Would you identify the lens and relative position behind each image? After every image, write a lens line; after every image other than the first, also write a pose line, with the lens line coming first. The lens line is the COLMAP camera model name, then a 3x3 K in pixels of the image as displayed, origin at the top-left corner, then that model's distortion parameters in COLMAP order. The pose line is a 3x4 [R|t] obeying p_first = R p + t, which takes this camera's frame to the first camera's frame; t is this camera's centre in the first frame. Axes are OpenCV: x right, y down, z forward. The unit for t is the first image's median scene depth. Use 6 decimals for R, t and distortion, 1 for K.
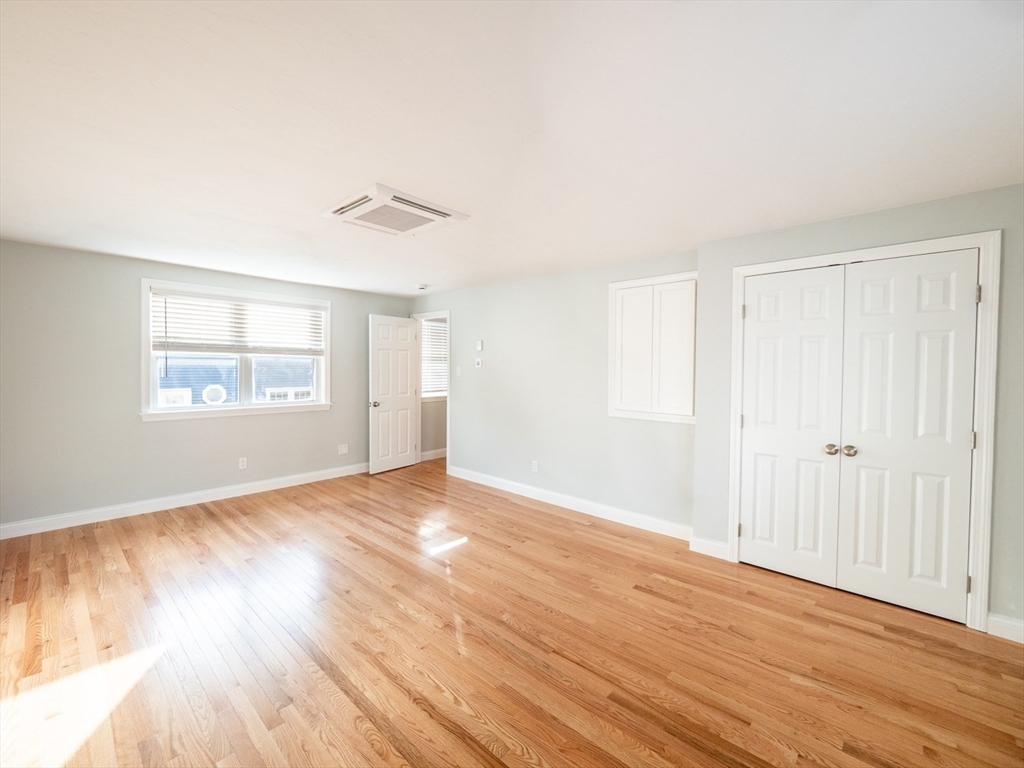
lens RADIAL K [[436.5, 0, 506.9], [0, 436.5, 377.2], [0, 0, 1]] dist [-0.001677, -0.000571]
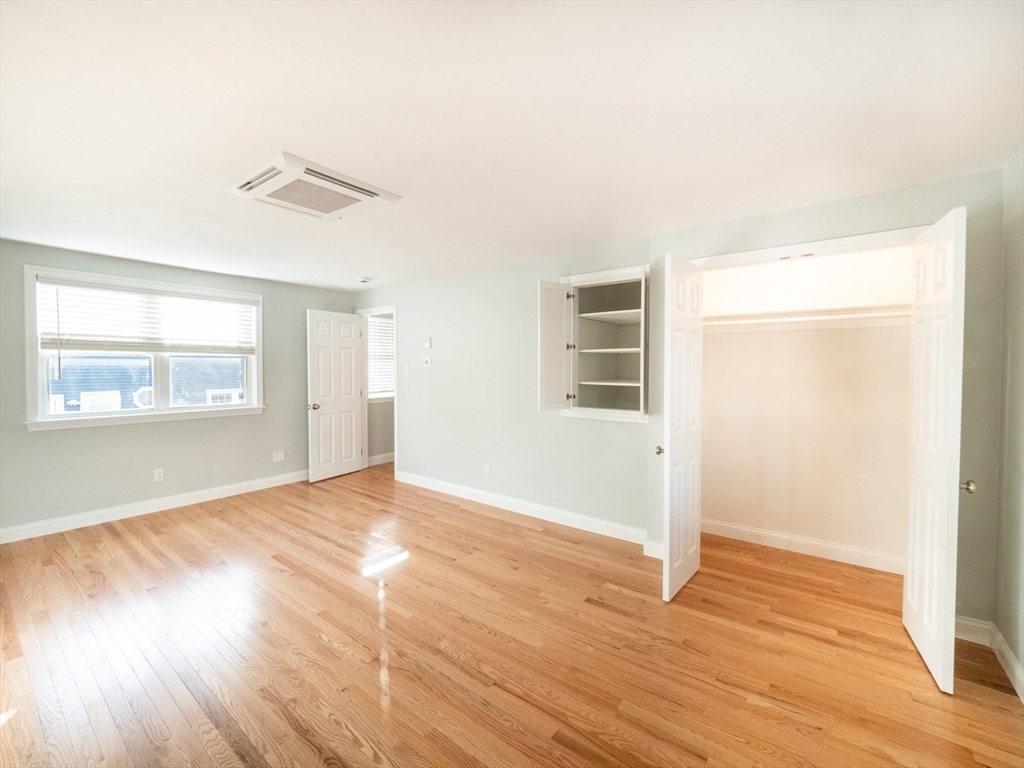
lens RADIAL K [[436.5, 0, 506.9], [0, 436.5, 377.2], [0, 0, 1]] dist [-0.001677, -0.000571]
pose [[0.996155, -0.009099, 0.087132, 0.042620], [0.008783, 0.999953, 0.004008, -0.001015], [-0.087164, -0.003227, 0.996189, 0.078987]]
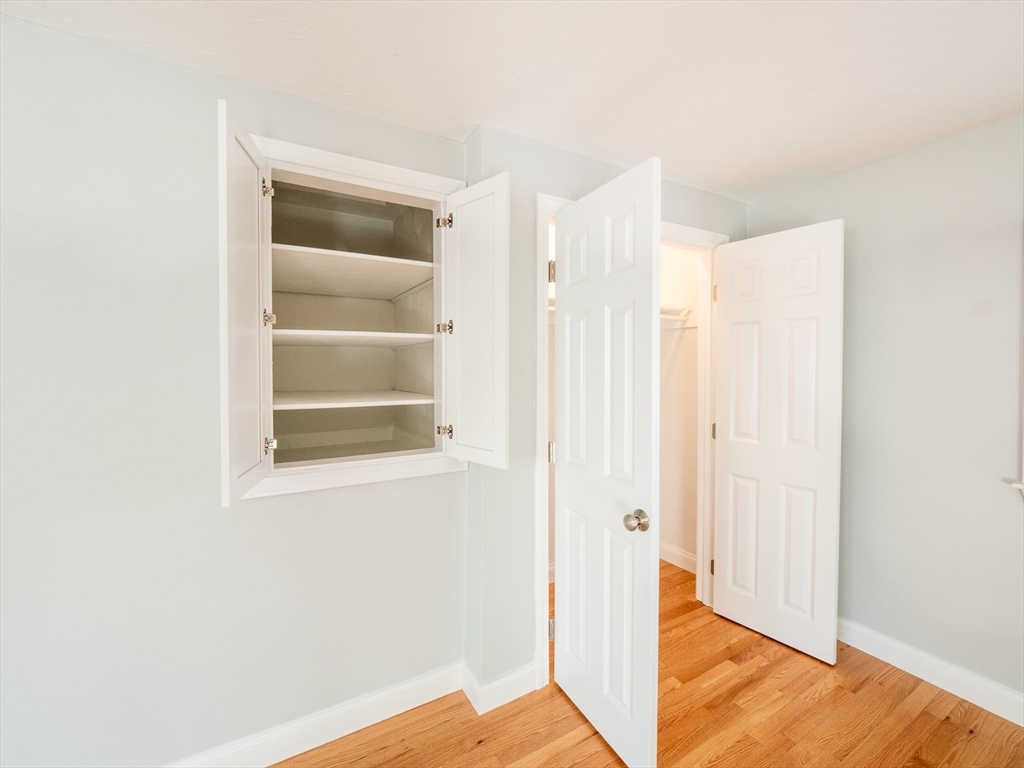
lens RADIAL K [[453.8, 0, 488.4], [0, 453.8, 380.2], [0, 0, 1]] dist [-0.001387, -0.000243]
pose [[0.287231, -0.035549, 0.957201, -0.088298], [0.031820, 0.999114, 0.027558, -0.019873], [-0.957333, 0.022542, 0.288108, 0.906549]]
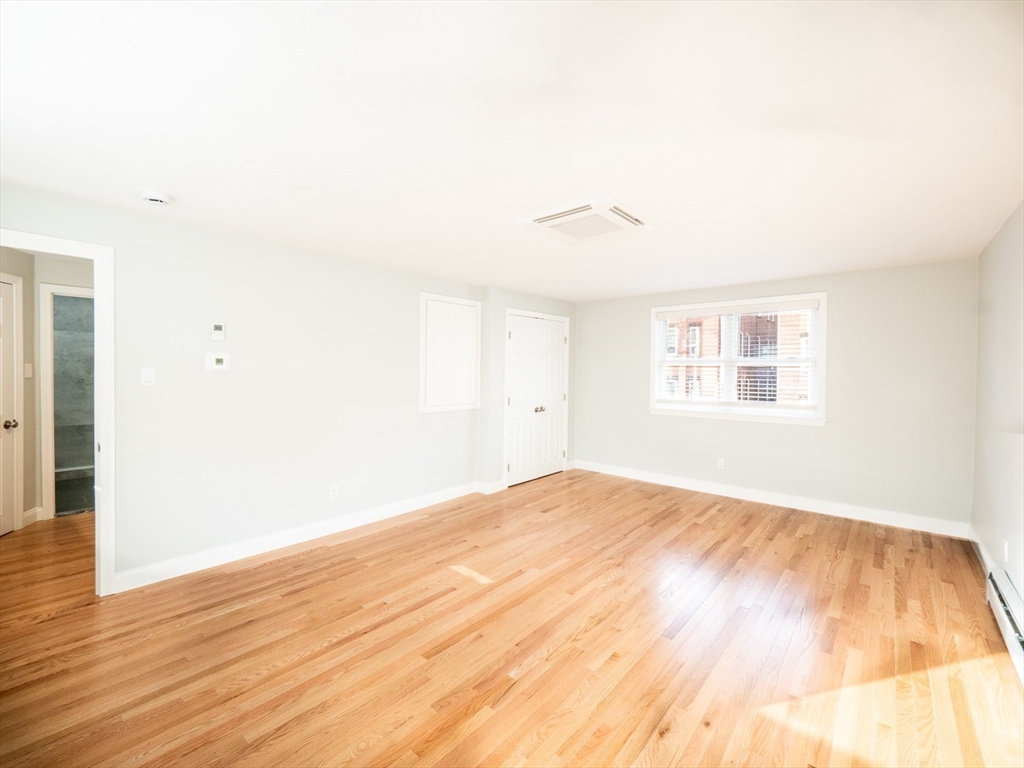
lens RADIAL K [[436.5, 0, 506.9], [0, 436.5, 377.2], [0, 0, 1]] dist [-0.001677, -0.000571]
pose [[-0.019487, -0.028365, 0.999408, -1.120810], [0.017759, 0.999430, 0.028712, -0.038950], [-0.999652, 0.018308, -0.018972, 1.049510]]
